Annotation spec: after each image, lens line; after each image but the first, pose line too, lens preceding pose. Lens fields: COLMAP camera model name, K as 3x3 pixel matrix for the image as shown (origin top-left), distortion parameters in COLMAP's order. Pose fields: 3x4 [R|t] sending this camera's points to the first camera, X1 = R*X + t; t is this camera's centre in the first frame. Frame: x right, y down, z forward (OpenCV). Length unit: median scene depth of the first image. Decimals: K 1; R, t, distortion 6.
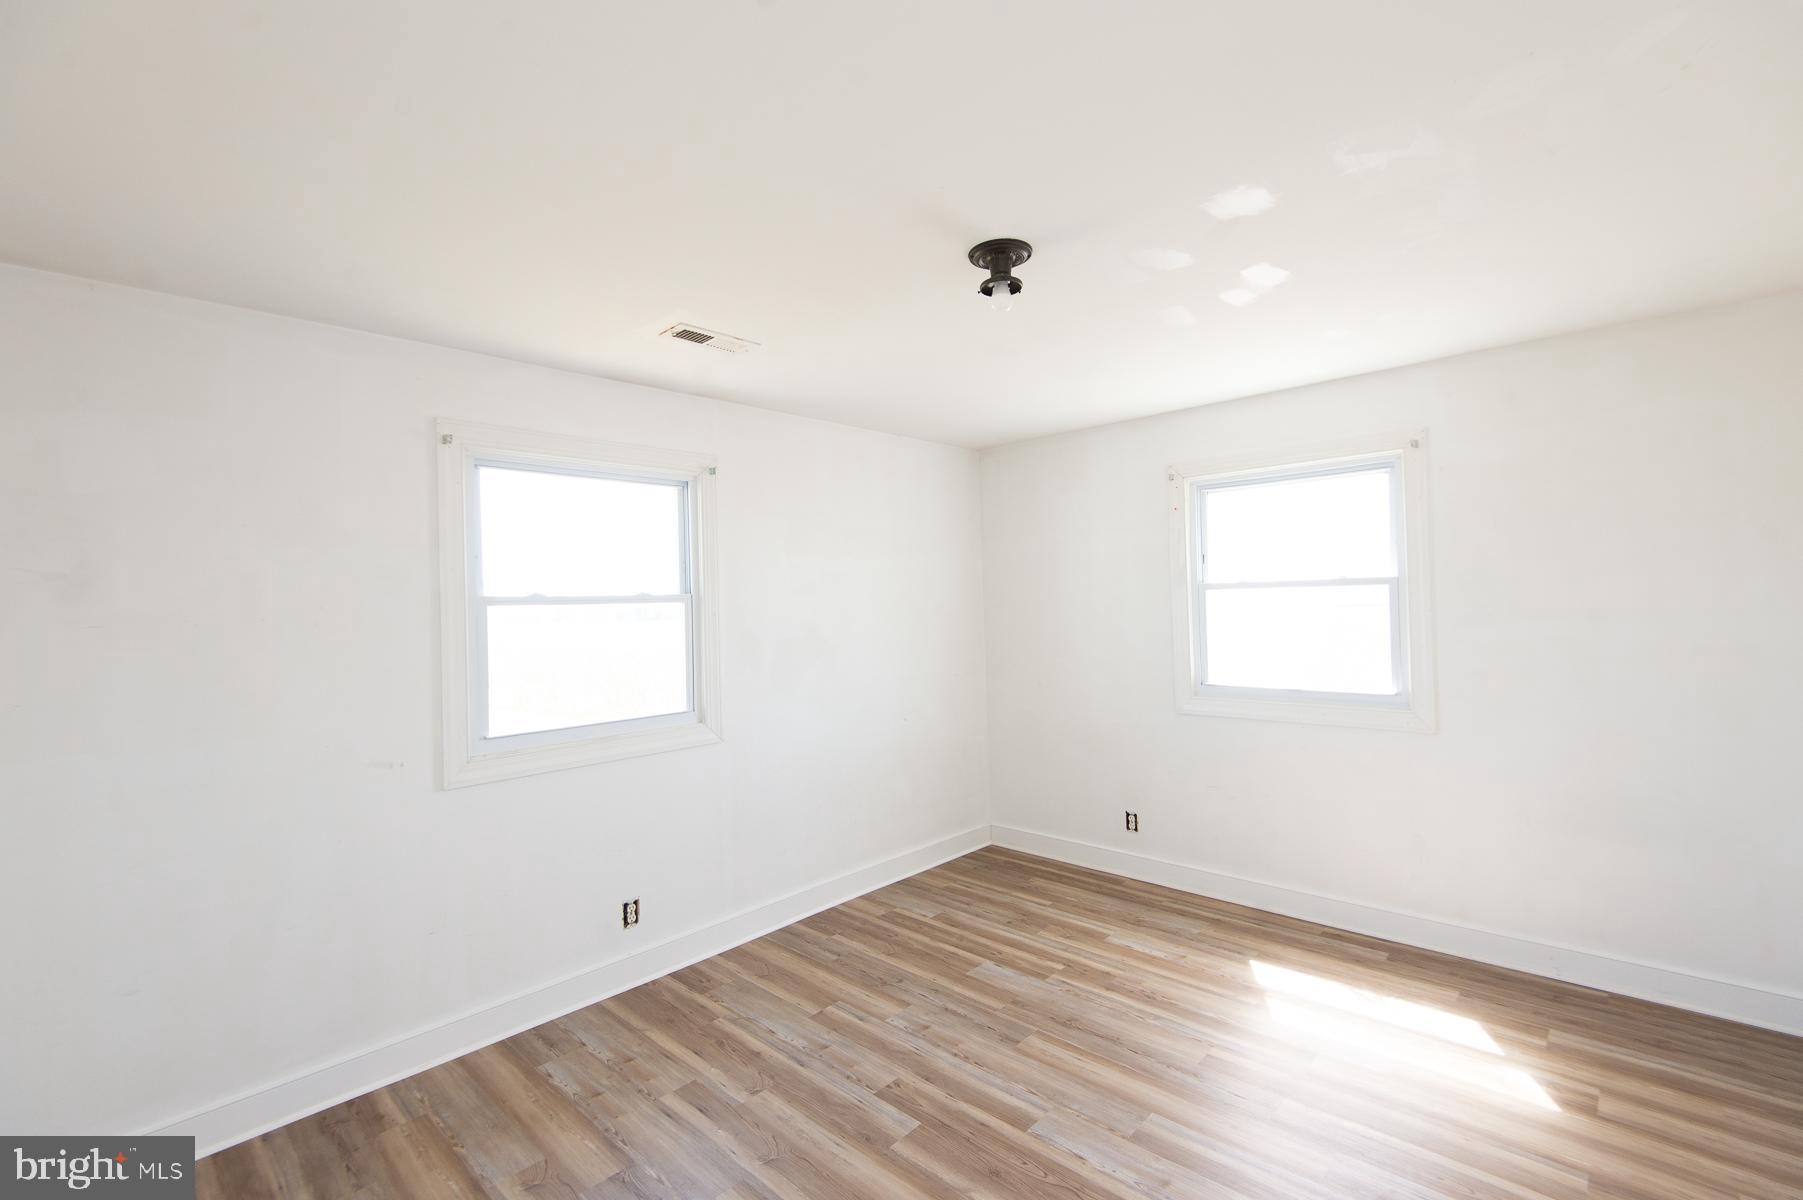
lens RADIAL K [[809.4, 0, 906.0], [0, 809.4, 598.0], [0, 0, 1]] dist [0.036527, -0.018353]
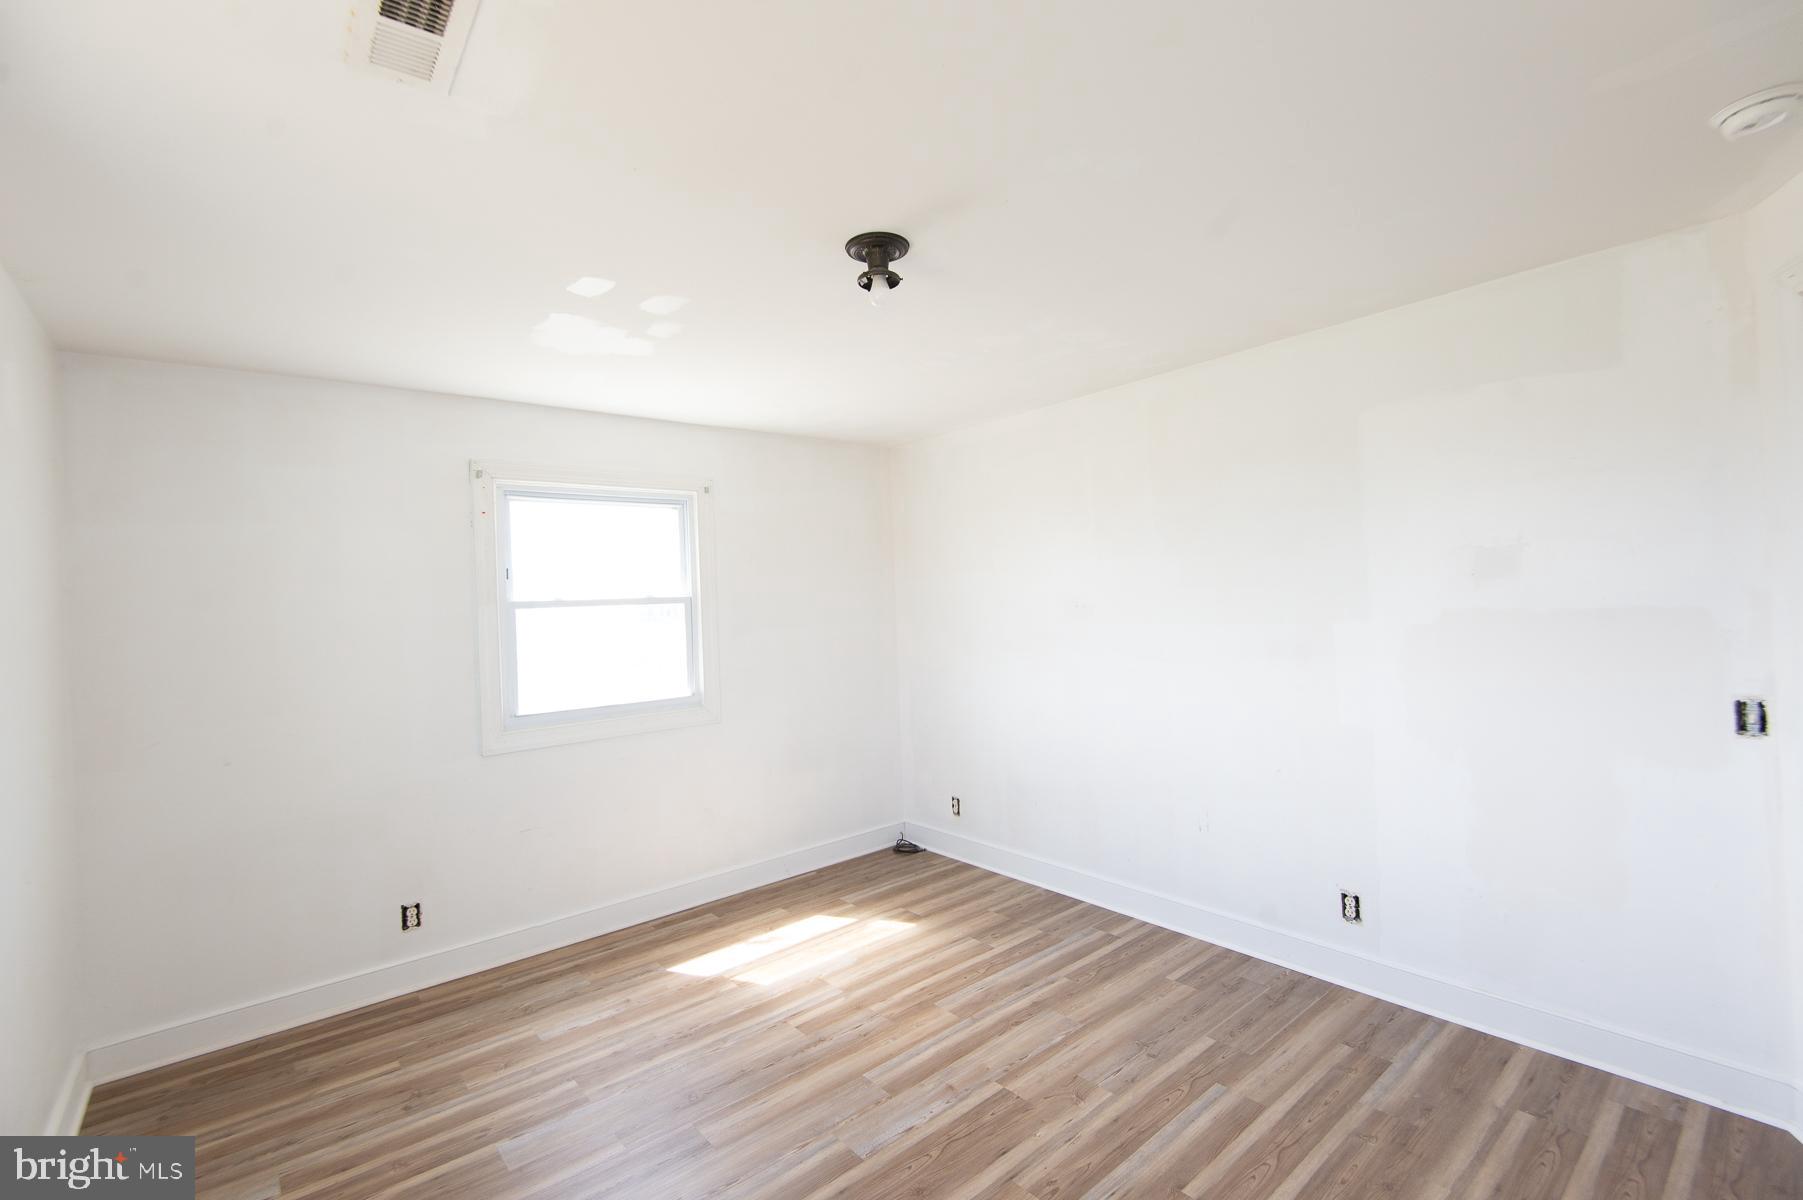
lens RADIAL K [[809.4, 0, 906.0], [0, 809.4, 598.0], [0, 0, 1]] dist [0.036527, -0.018353]
pose [[0.103418, 0.028647, 0.994225, -0.542043], [0.033958, 0.998901, -0.032314, 0.024643], [-0.994058, 0.037104, 0.102331, 0.558420]]
